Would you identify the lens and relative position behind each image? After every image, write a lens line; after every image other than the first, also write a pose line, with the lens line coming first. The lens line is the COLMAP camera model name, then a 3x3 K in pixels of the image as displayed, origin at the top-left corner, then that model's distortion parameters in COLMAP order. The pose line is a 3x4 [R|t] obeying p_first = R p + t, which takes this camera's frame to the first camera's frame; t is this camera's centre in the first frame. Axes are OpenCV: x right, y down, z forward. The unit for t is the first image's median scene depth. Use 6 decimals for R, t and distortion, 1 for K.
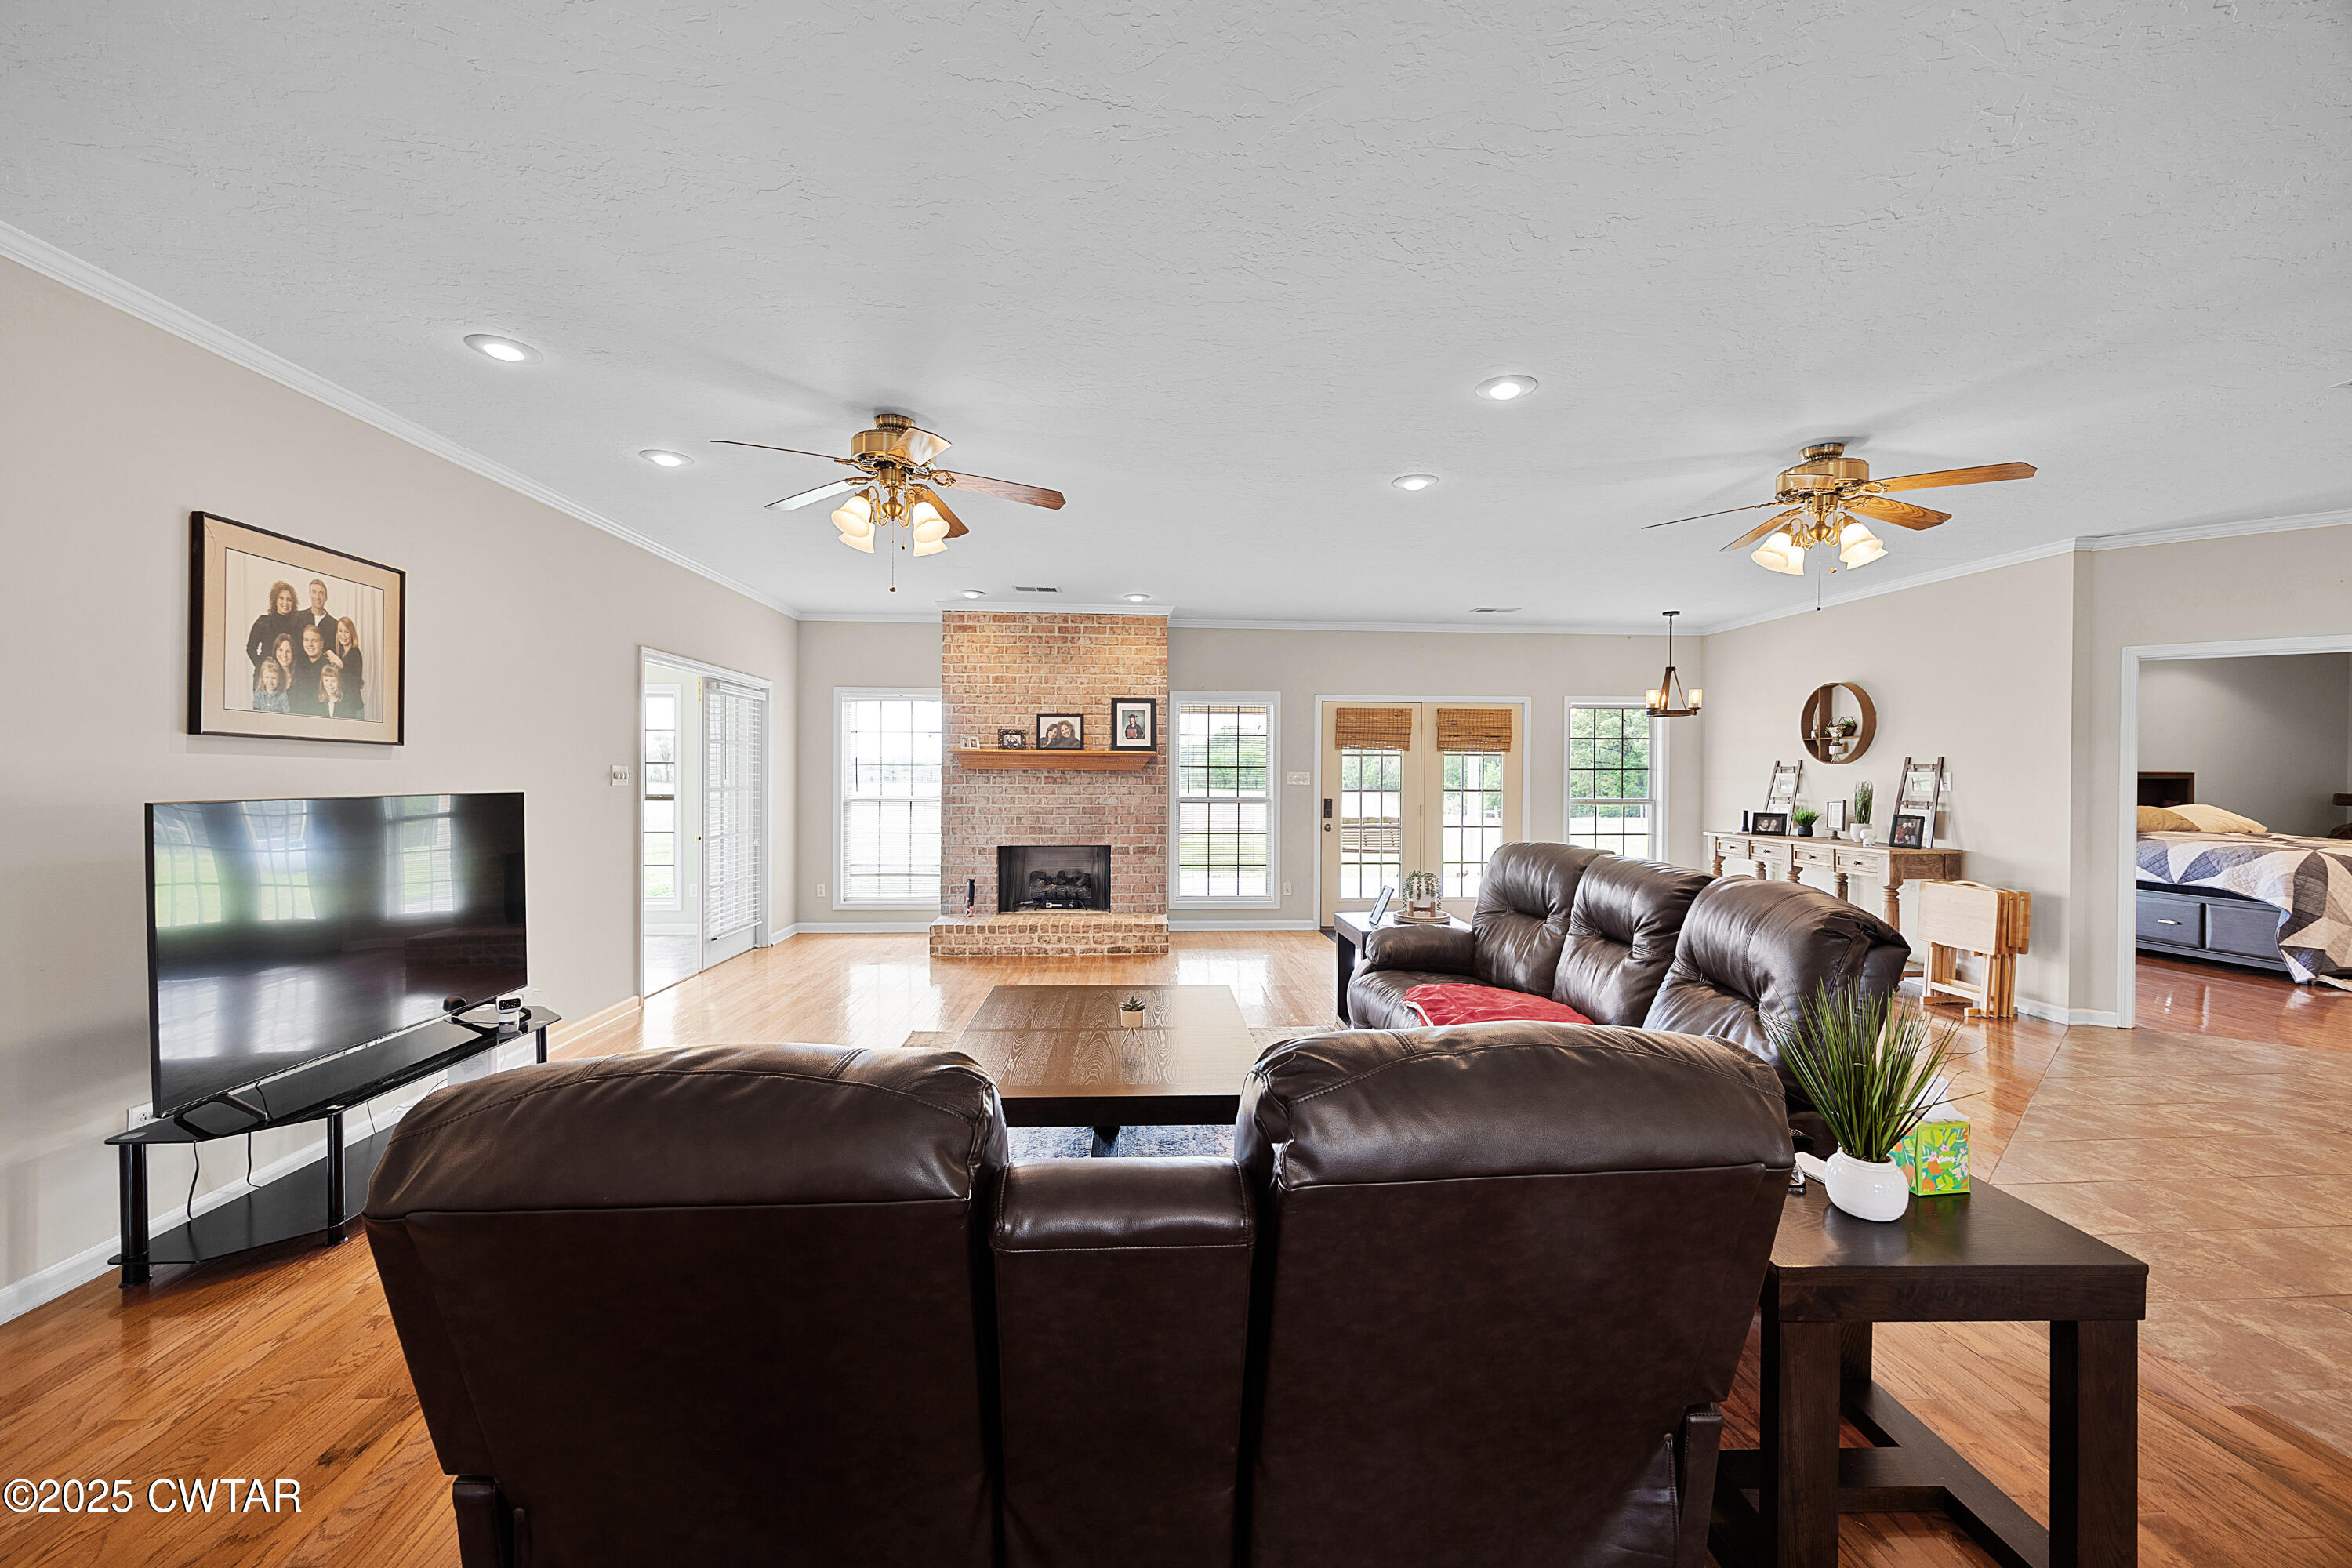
lens RADIAL K [[907.6, 0, 1183.3], [0, 907.6, 776.7], [0, 0, 1]] dist [-0.000319, 0.000298]
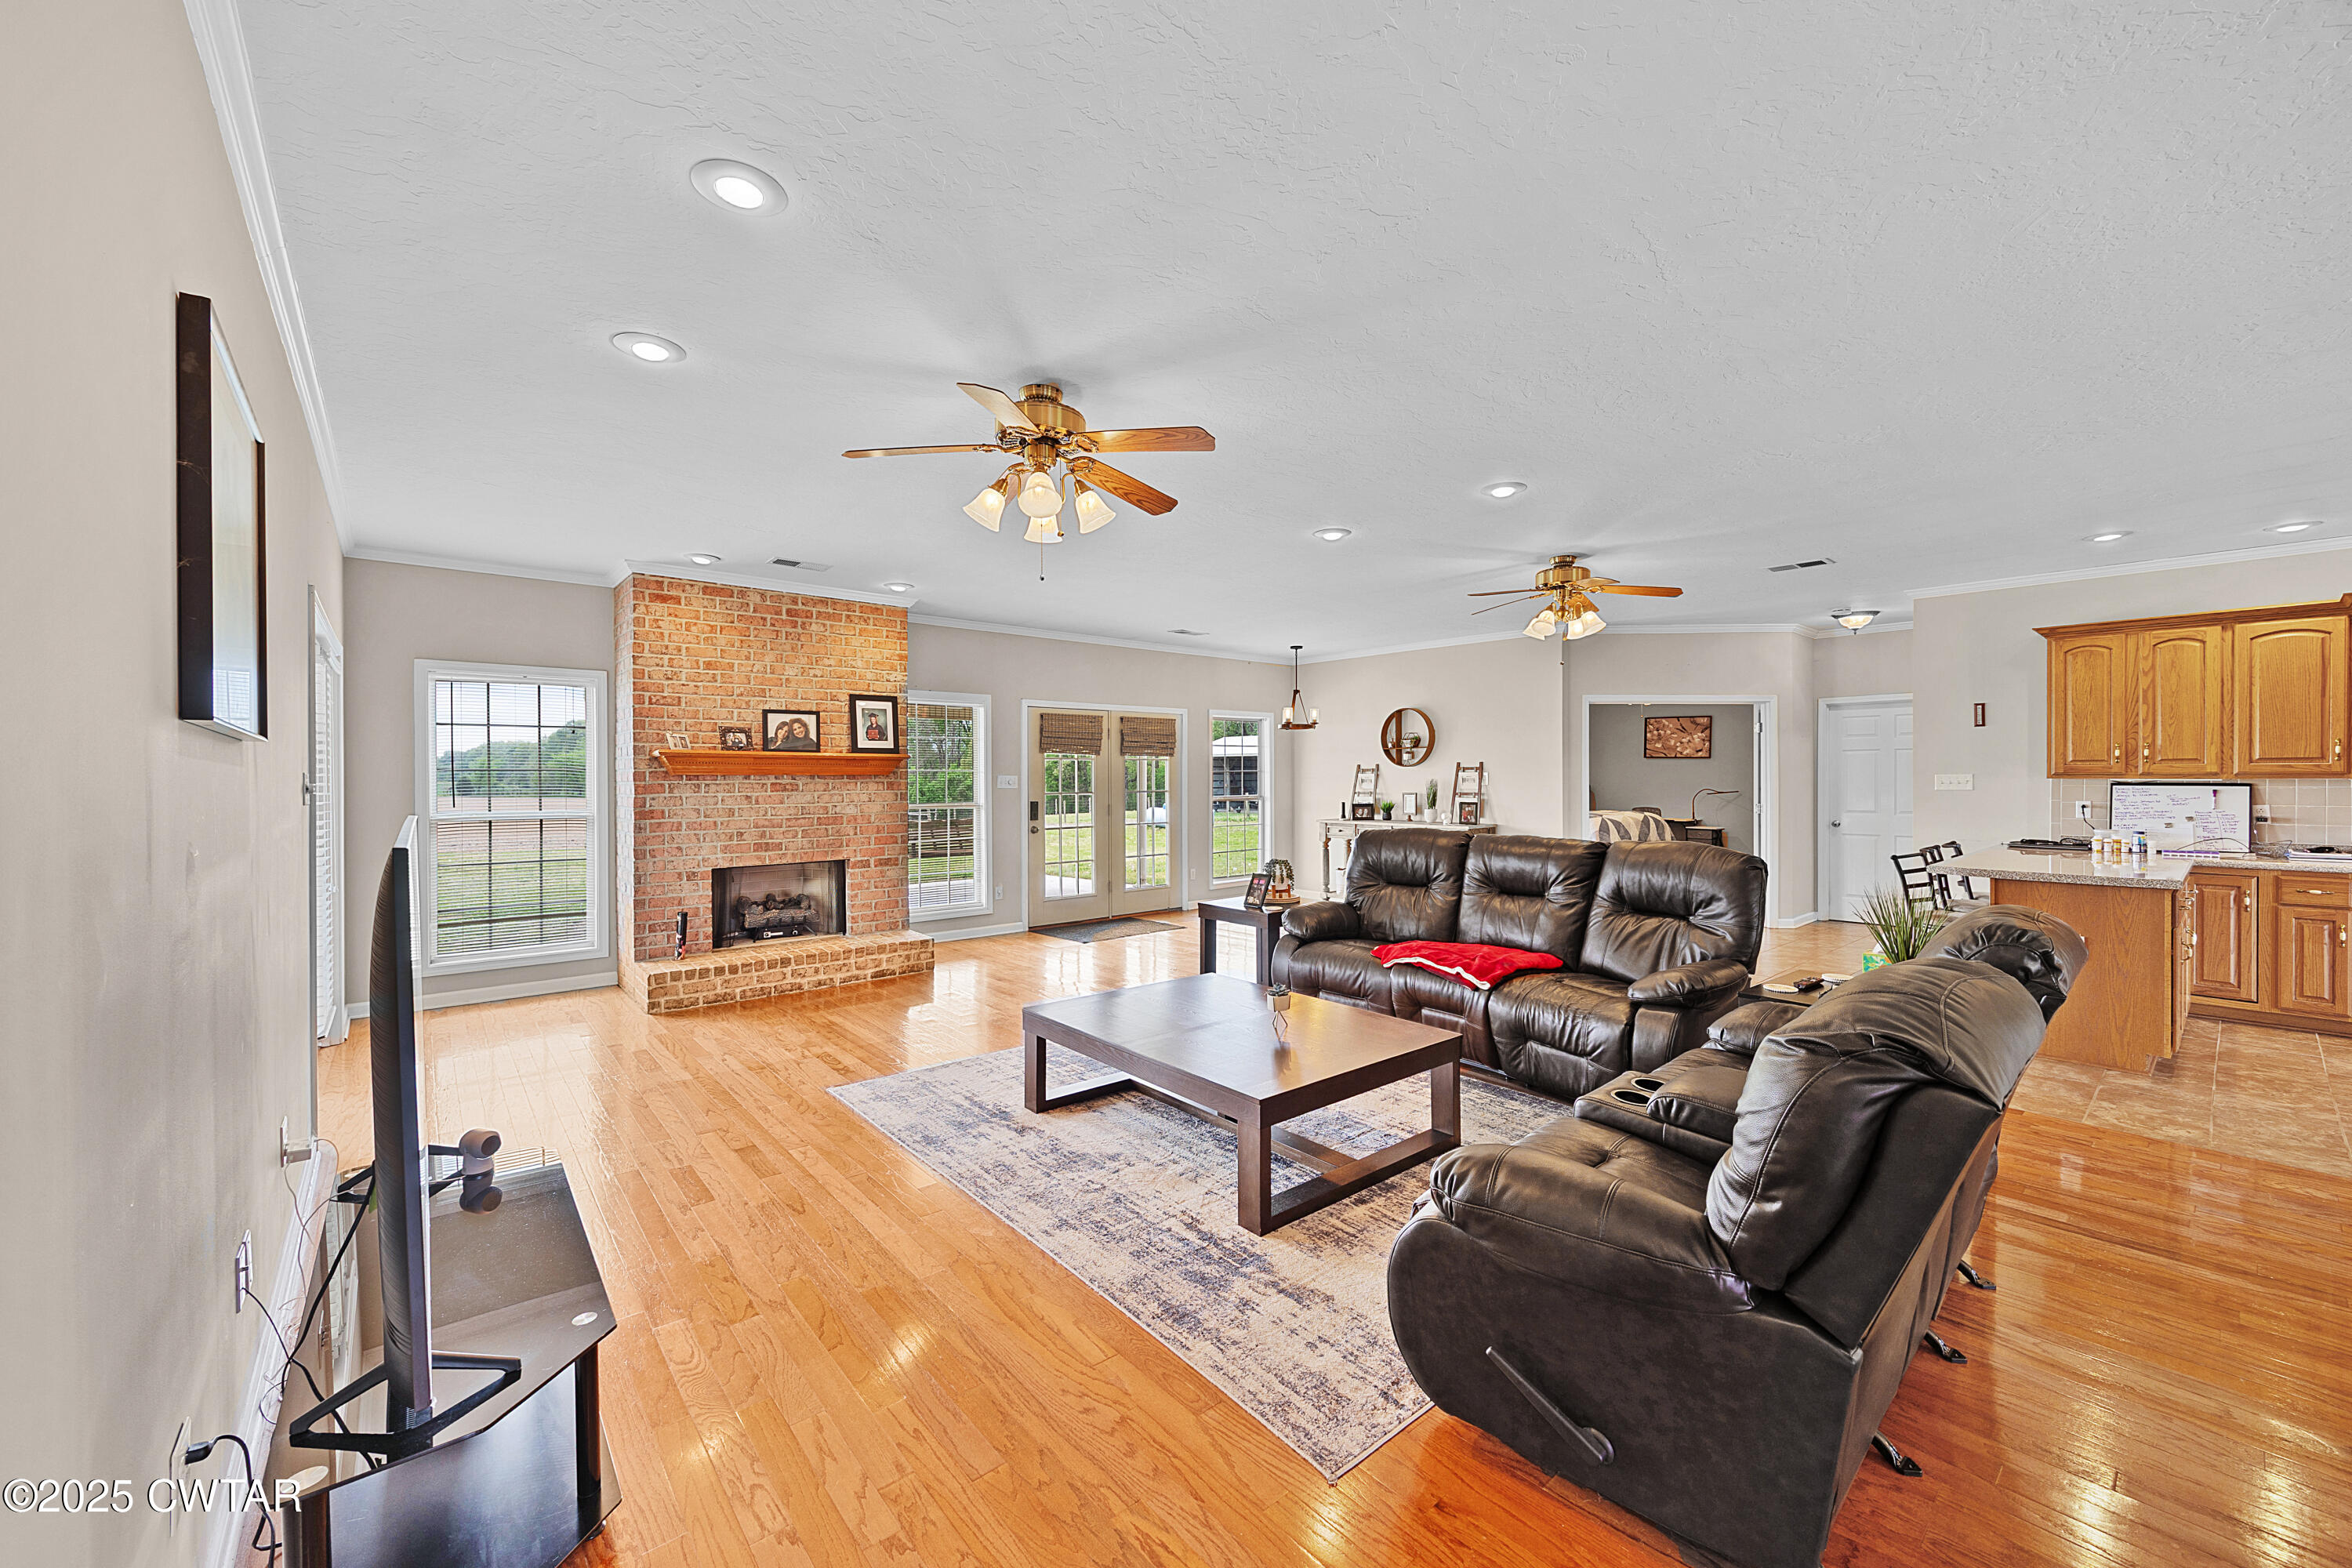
lens RADIAL K [[907.6, 0, 1184.9], [0, 907.6, 771.4], [0, 0, 1]] dist [-0.000319, 0.000298]
pose [[0.798383, -0.004893, 0.602130, -0.357220], [0.009794, 0.999940, -0.004861, -0.003045], [-0.602070, 0.009778, 0.798383, 0.089174]]
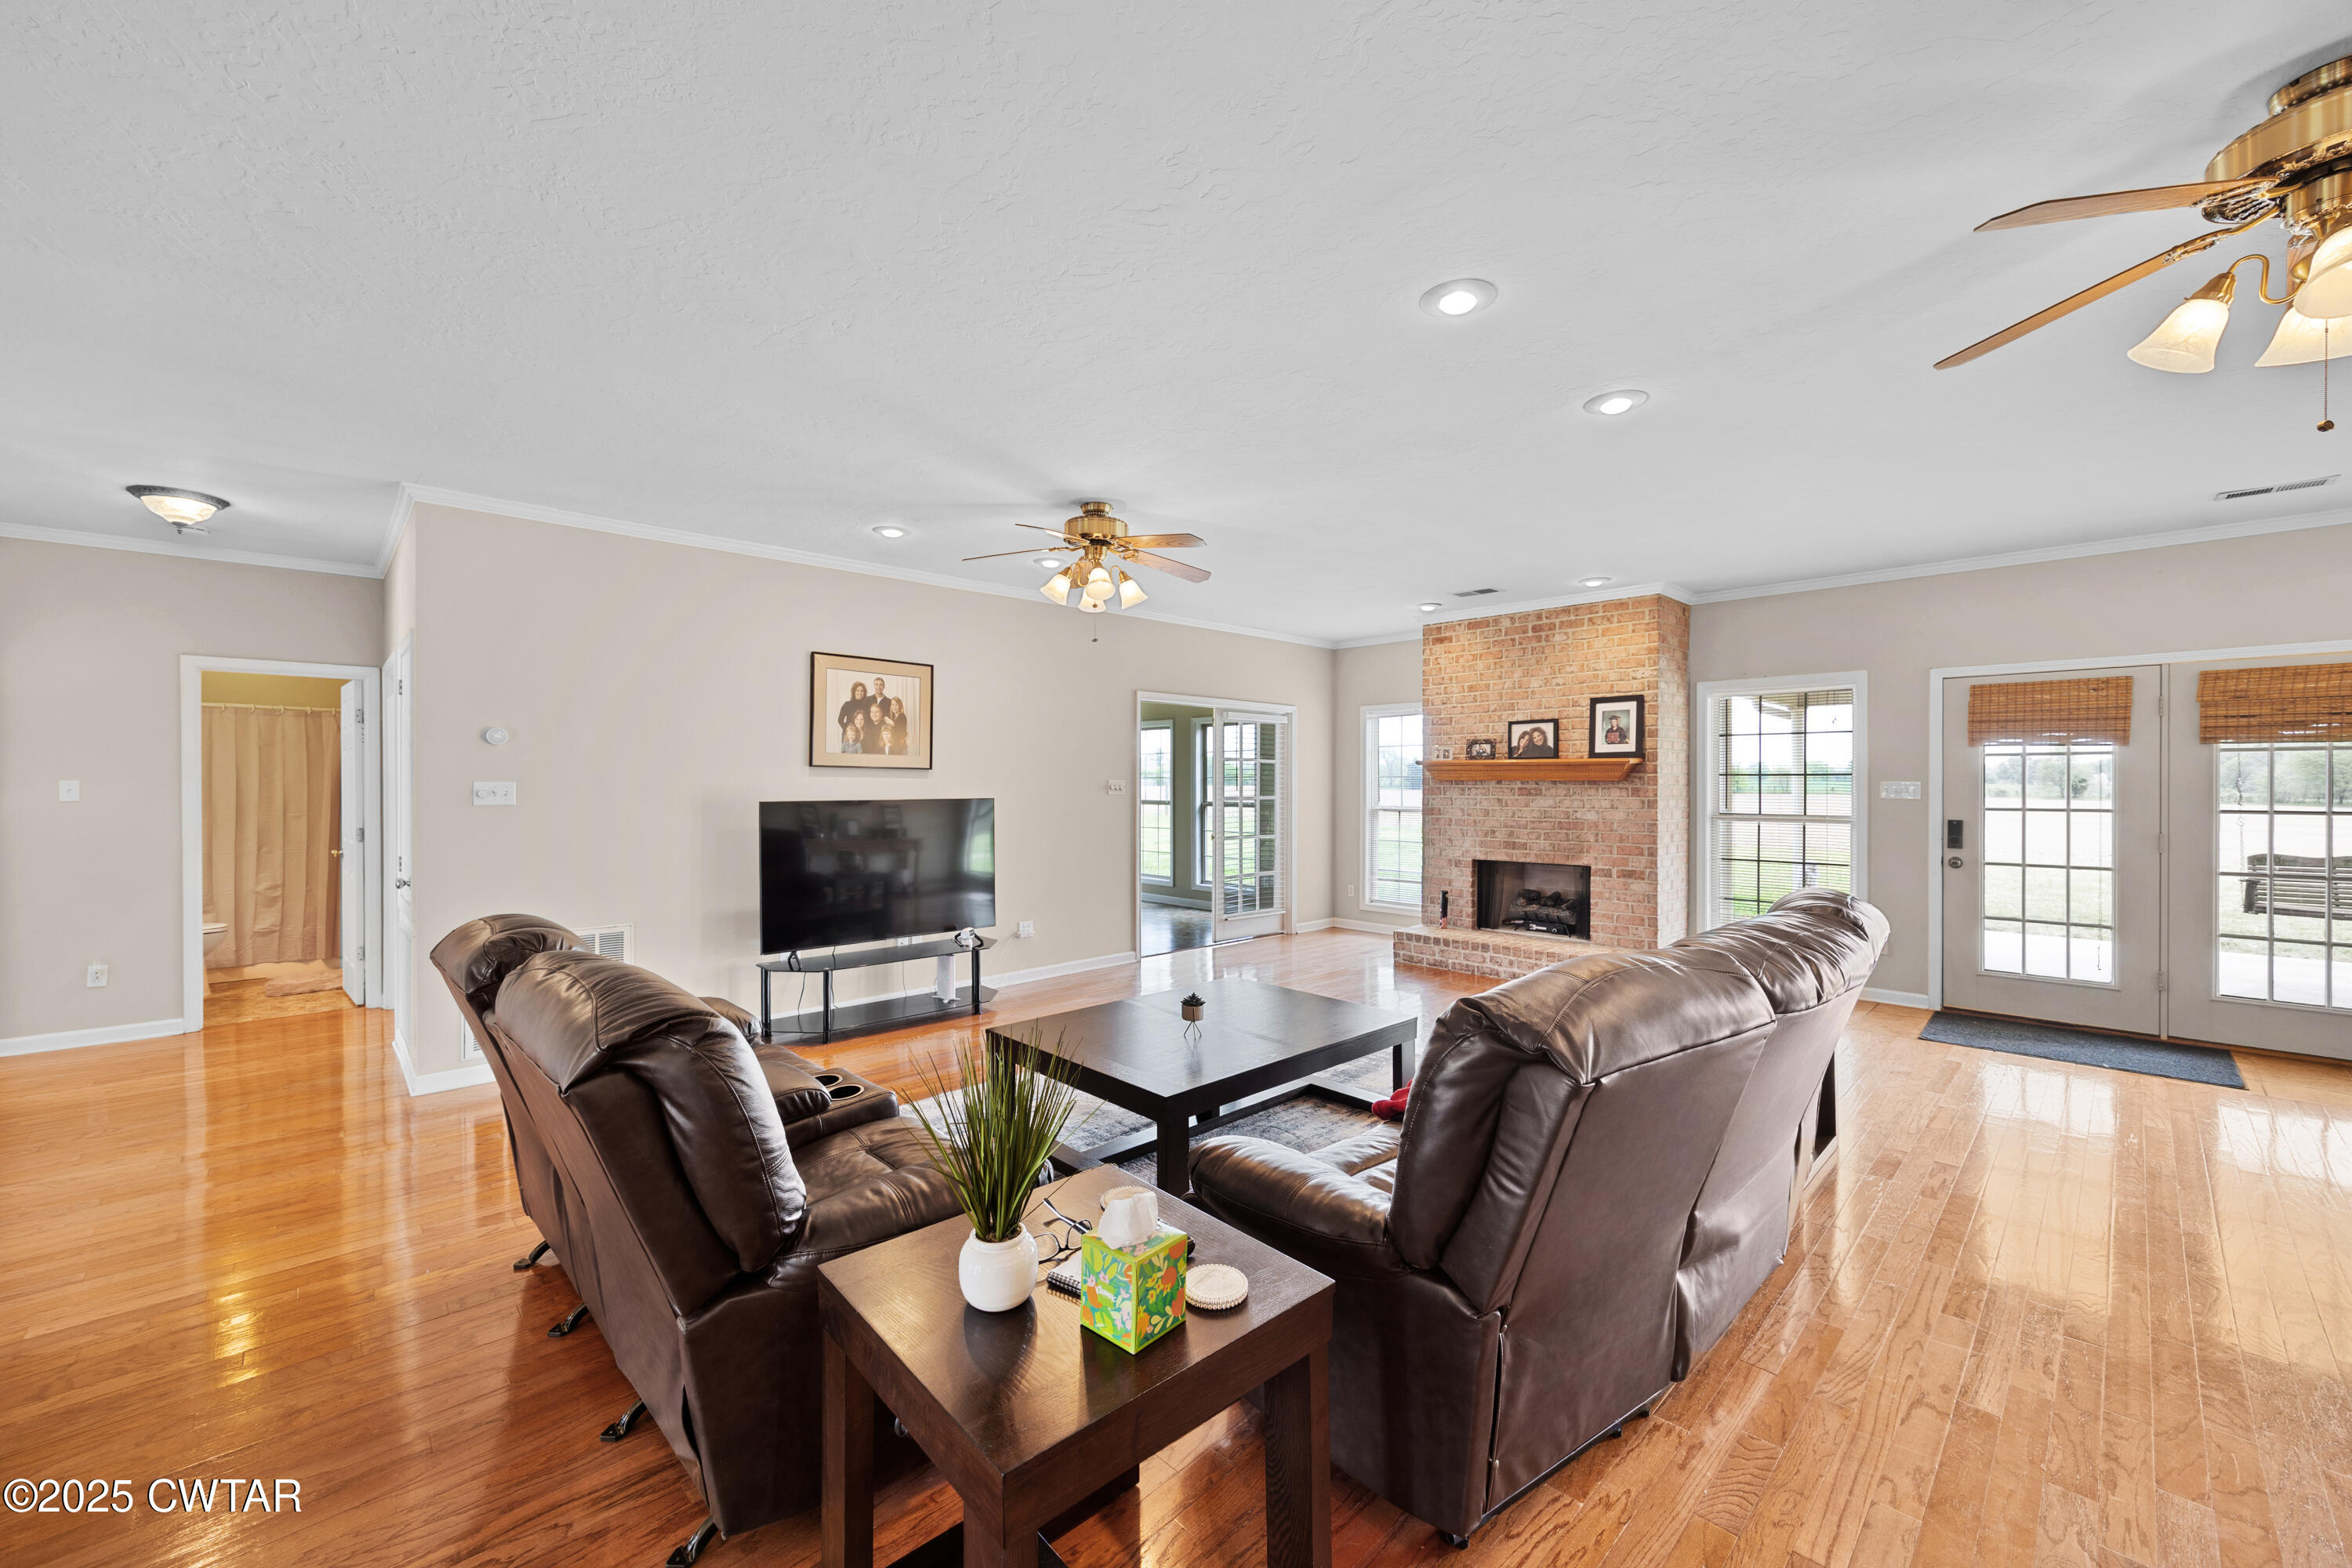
lens RADIAL K [[907.6, 0, 1180.8], [0, 907.6, 774.8], [0, 0, 1]] dist [-0.000319, 0.000298]
pose [[0.646630, -0.011219, -0.762721, 0.337375], [0.000886, 0.999902, -0.013957, -0.000727], [0.762803, 0.008349, 0.646577, 0.131177]]
